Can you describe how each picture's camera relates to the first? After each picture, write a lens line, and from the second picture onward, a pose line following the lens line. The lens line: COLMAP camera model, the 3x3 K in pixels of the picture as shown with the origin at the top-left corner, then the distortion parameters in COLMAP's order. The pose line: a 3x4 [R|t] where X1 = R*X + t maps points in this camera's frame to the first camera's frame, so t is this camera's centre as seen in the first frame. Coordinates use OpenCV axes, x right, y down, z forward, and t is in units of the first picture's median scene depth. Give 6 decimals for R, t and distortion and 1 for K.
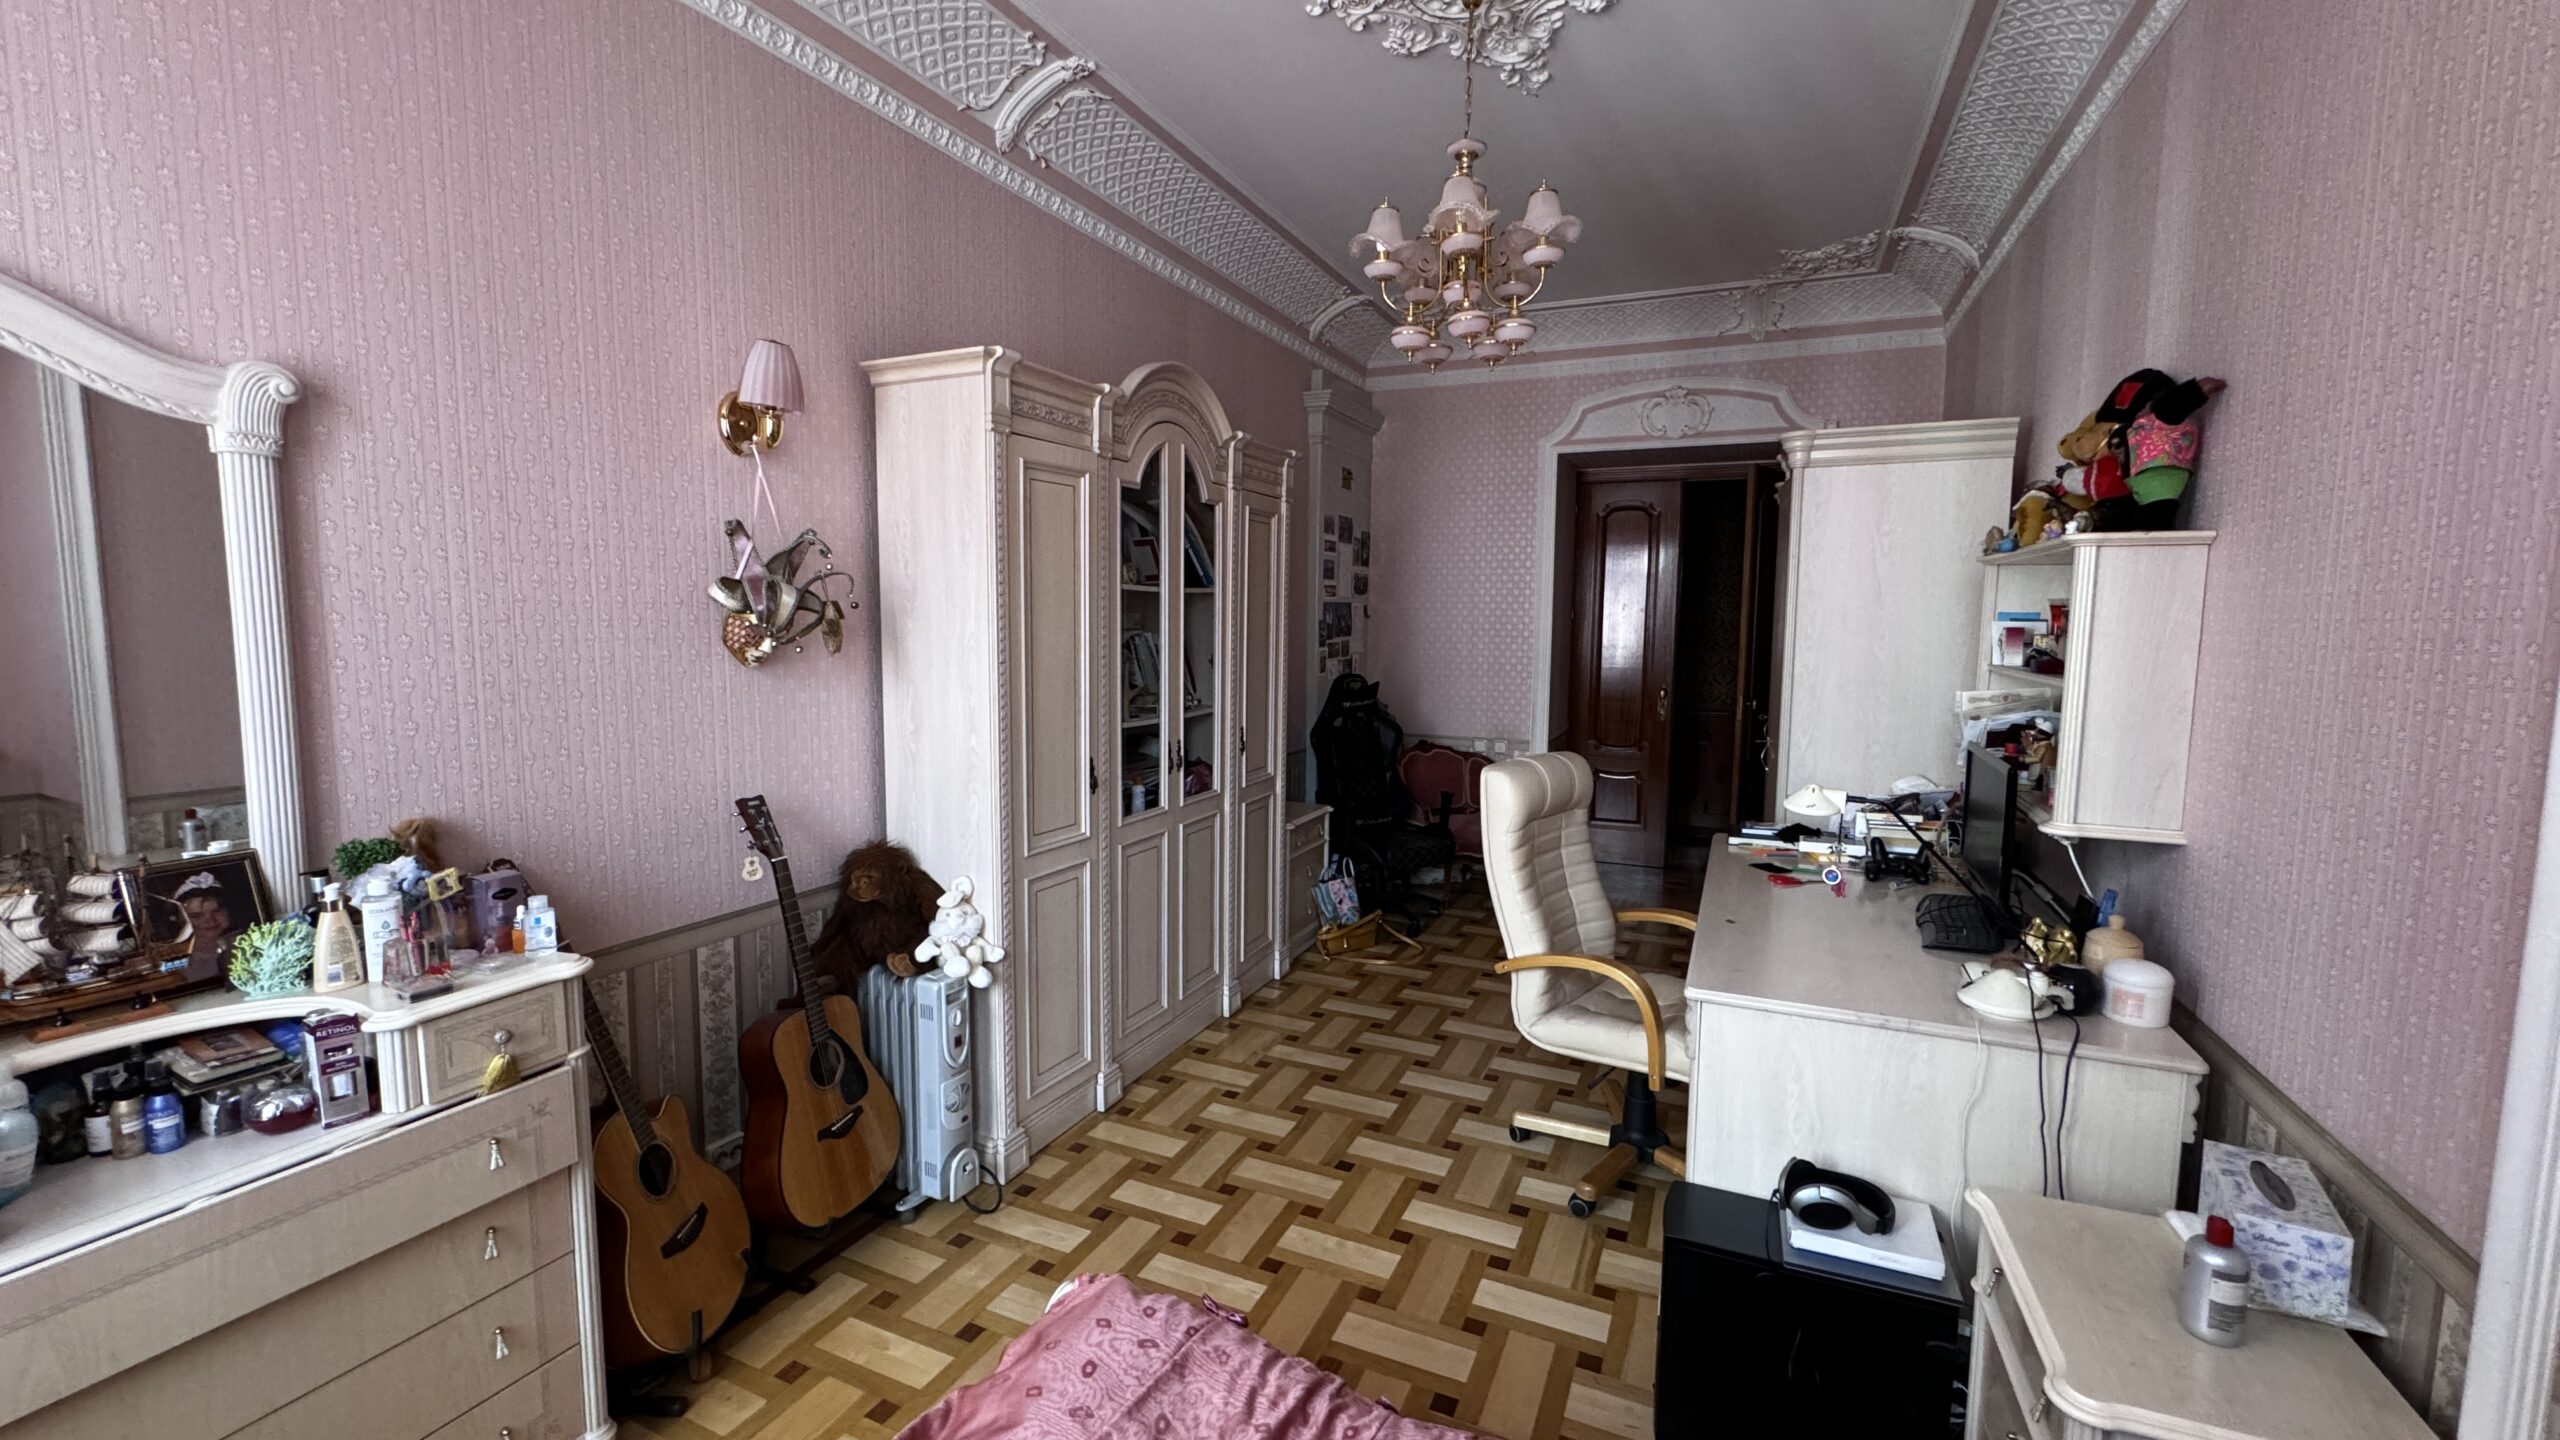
lens RADIAL K [[1028.2, 0, 1286.8], [0, 1028.2, 716.7], [0, 0, 1]] dist [0.000497, 0.000041]
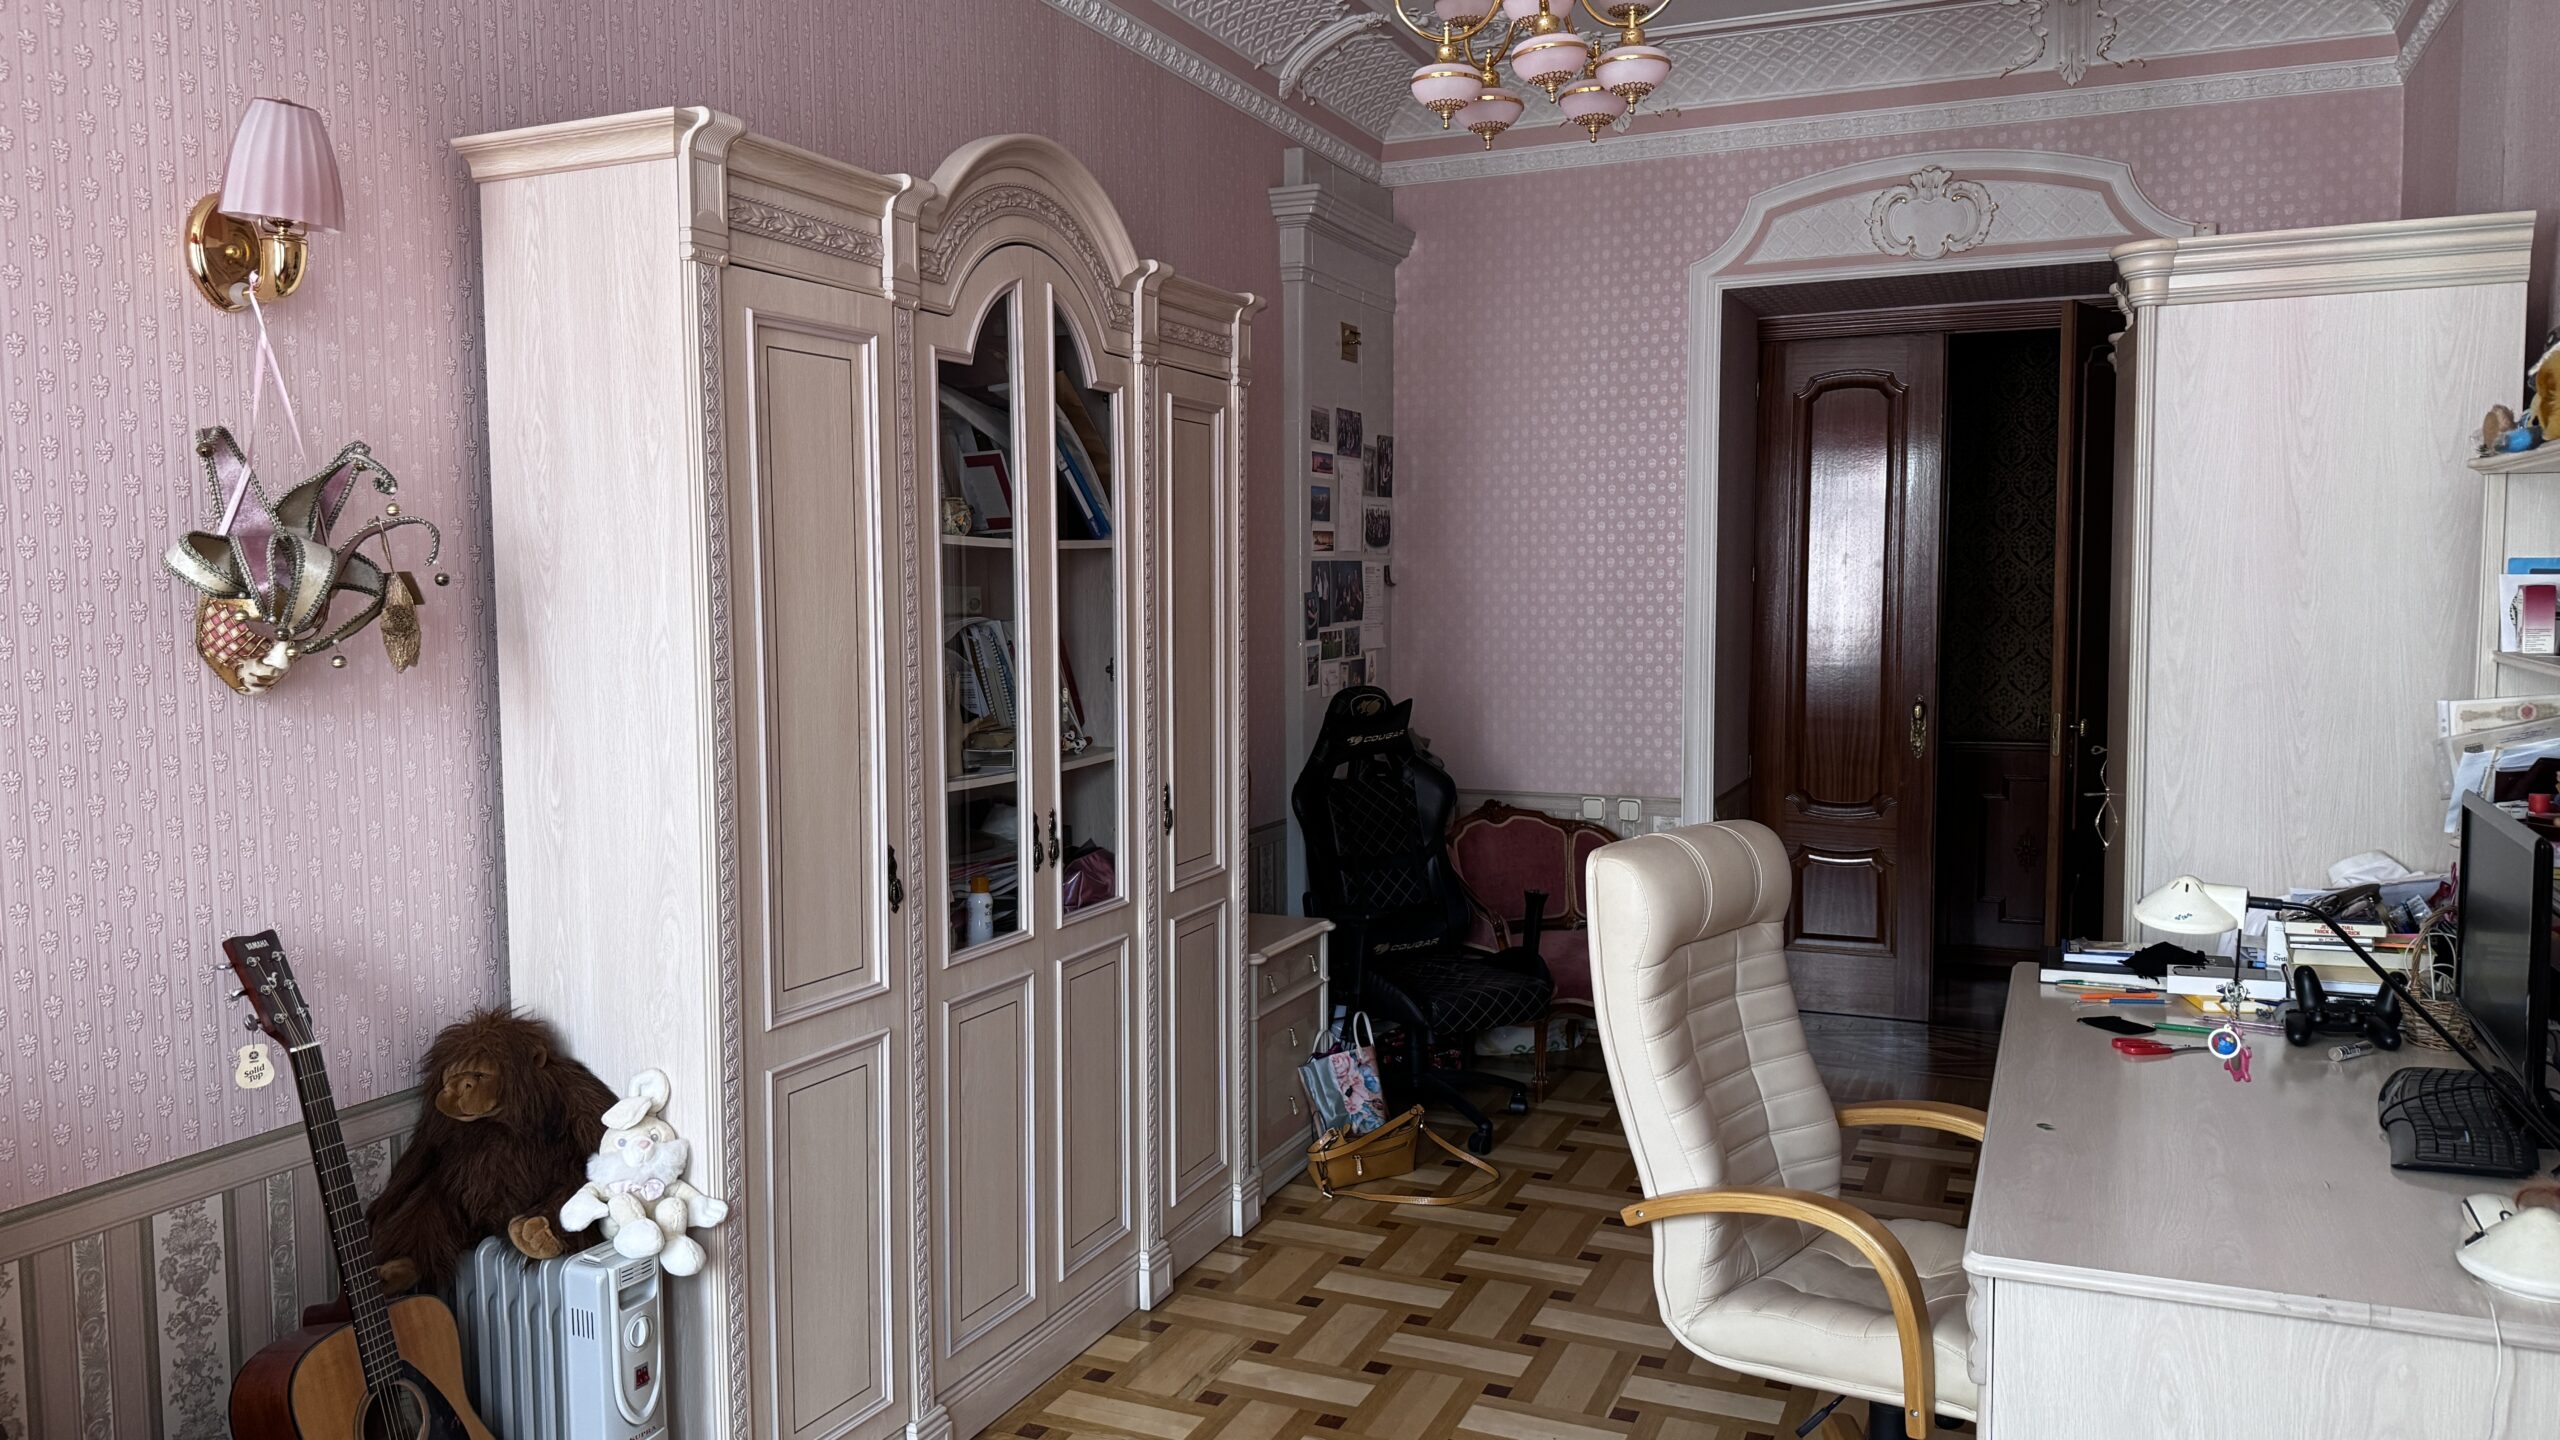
lens RADIAL K [[1792.7, 0, 1292.3], [0, 1792.7, 724.0], [0, 0, 1]] dist [0.122252, -0.192443]
pose [[0.999721, -0.017780, 0.015528, 0.013500], [0.018087, 0.999640, -0.019836, -0.003302], [-0.015170, 0.020112, 0.999683, 0.019708]]
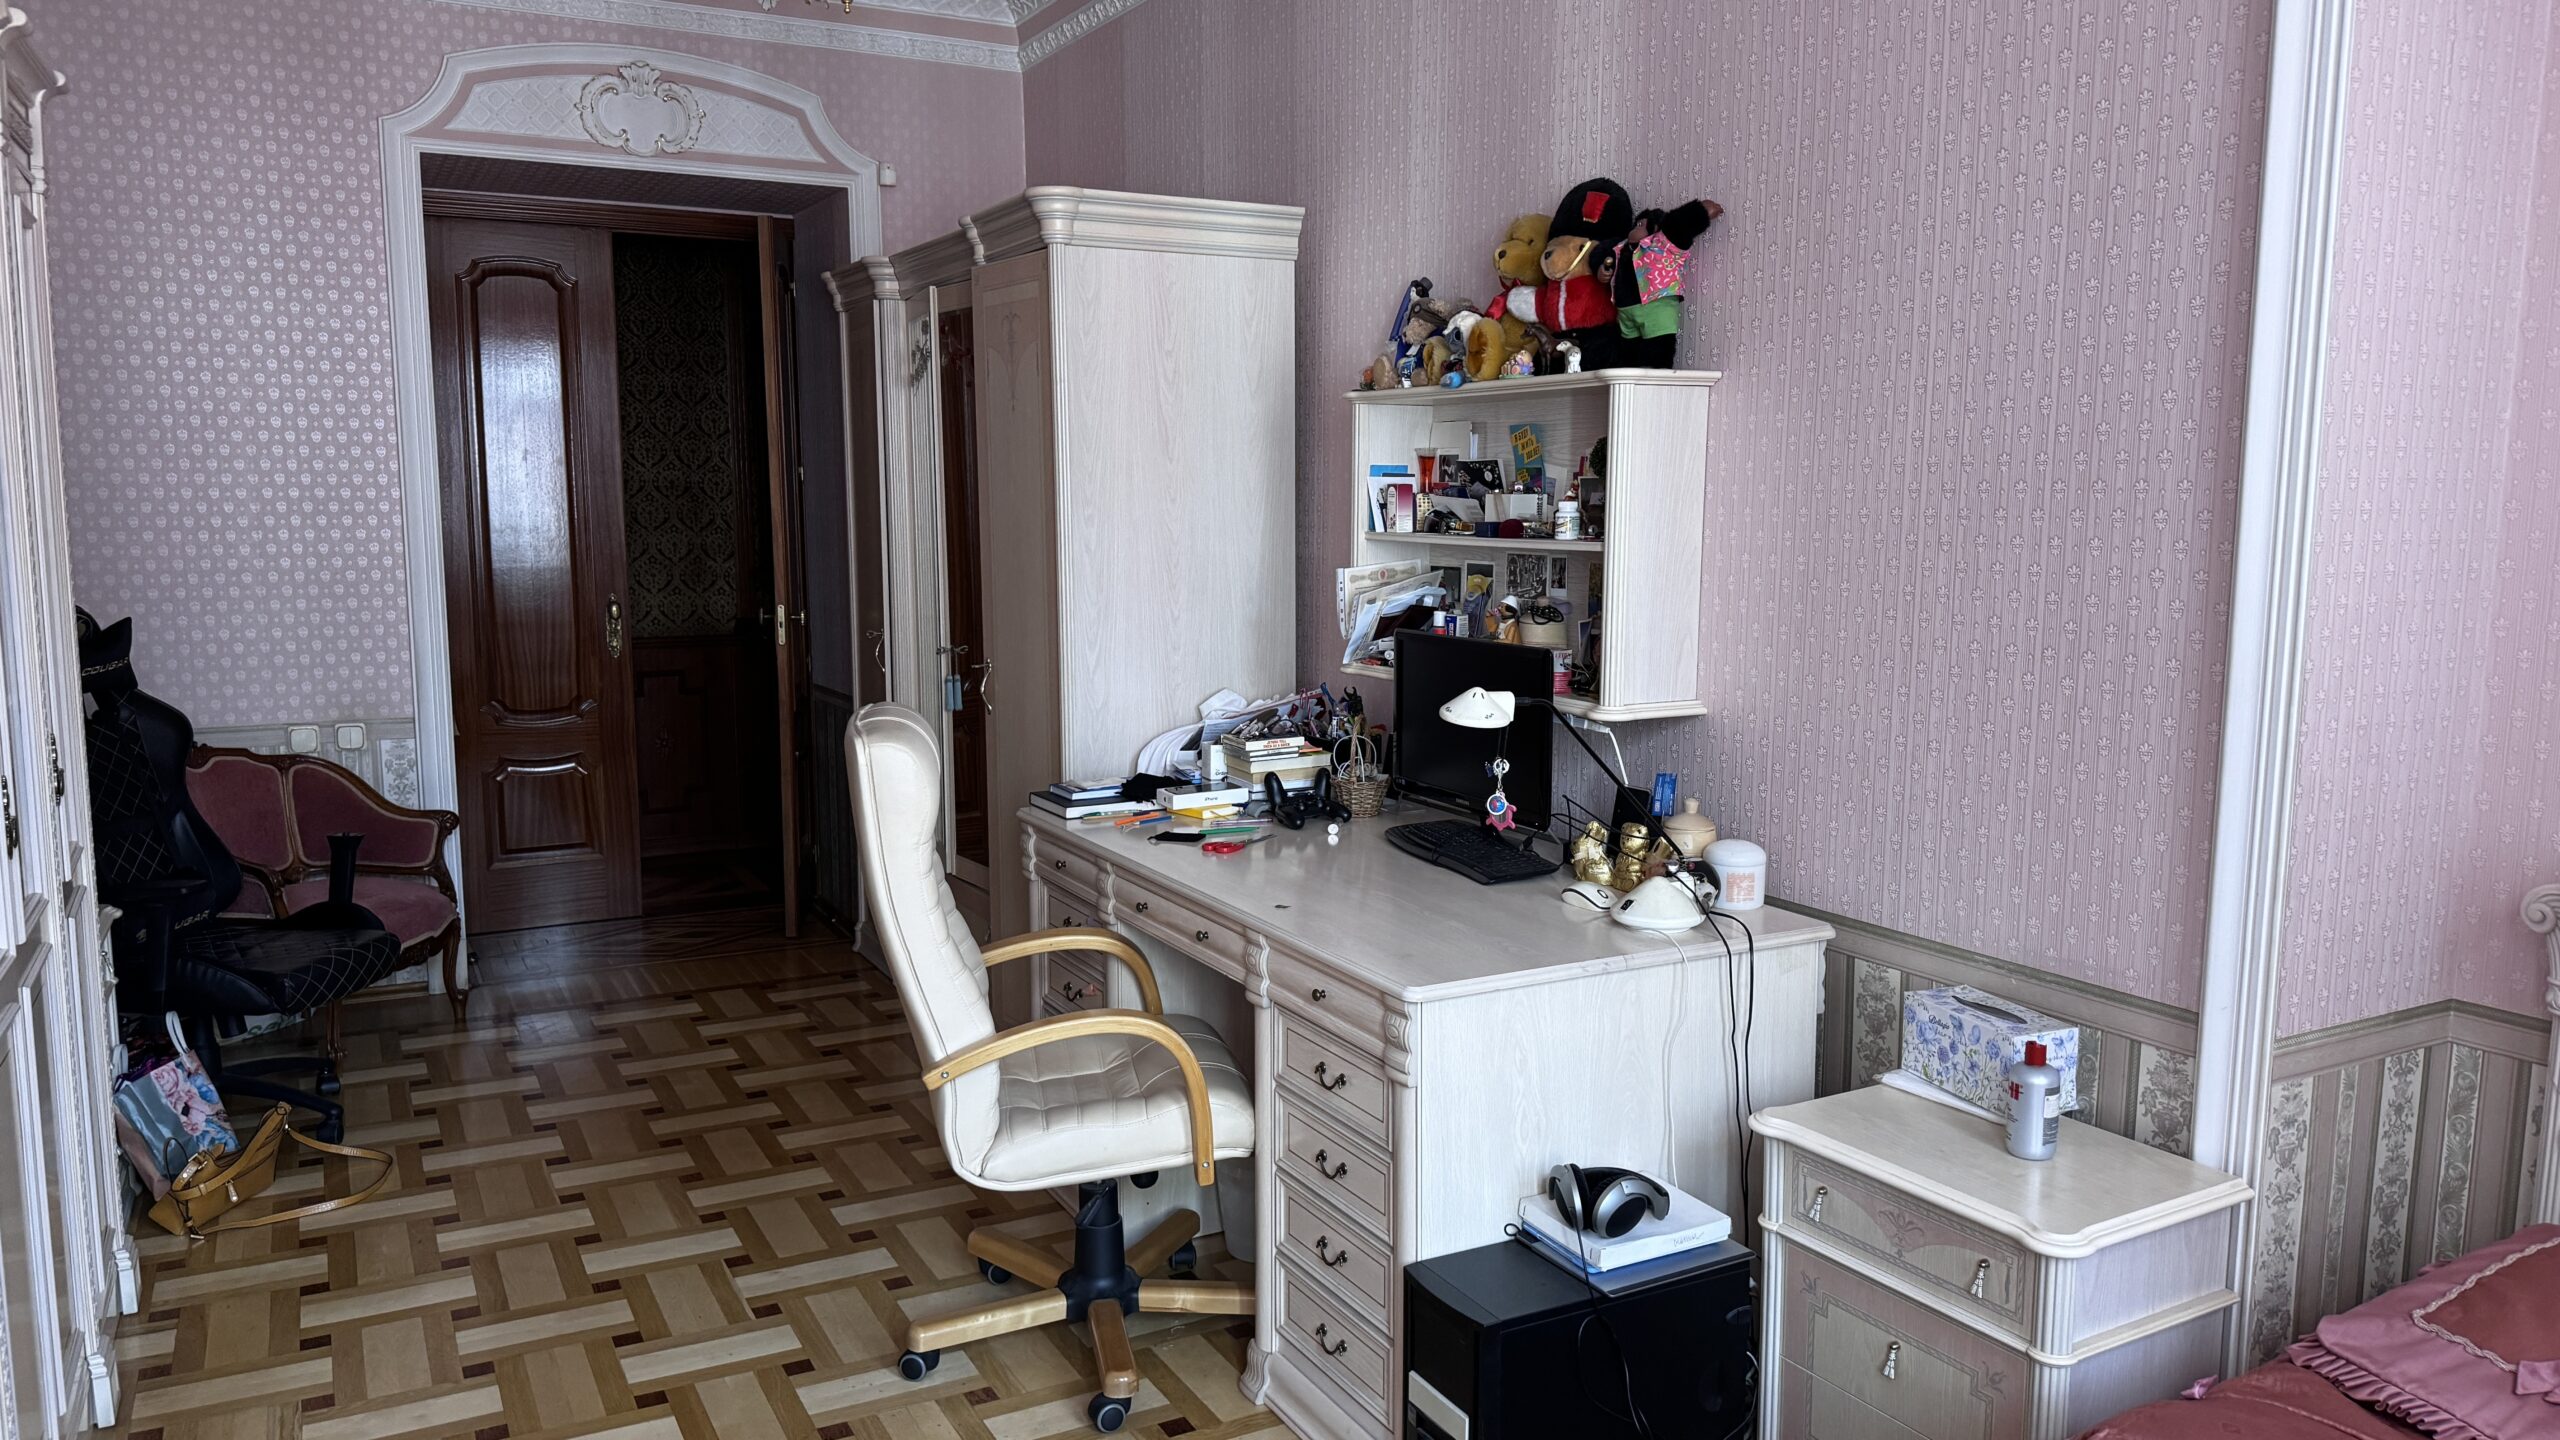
lens RADIAL K [[1796.2, 0, 1280.0], [0, 1796.2, 720.0], [0, 0, 1]] dist [0.143476, -0.272632]
pose [[0.602142, -0.108997, 0.790914, -0.416666], [0.081929, 0.993843, 0.074589, -0.014500], [-0.794174, 0.019885, 0.607365, 0.204585]]
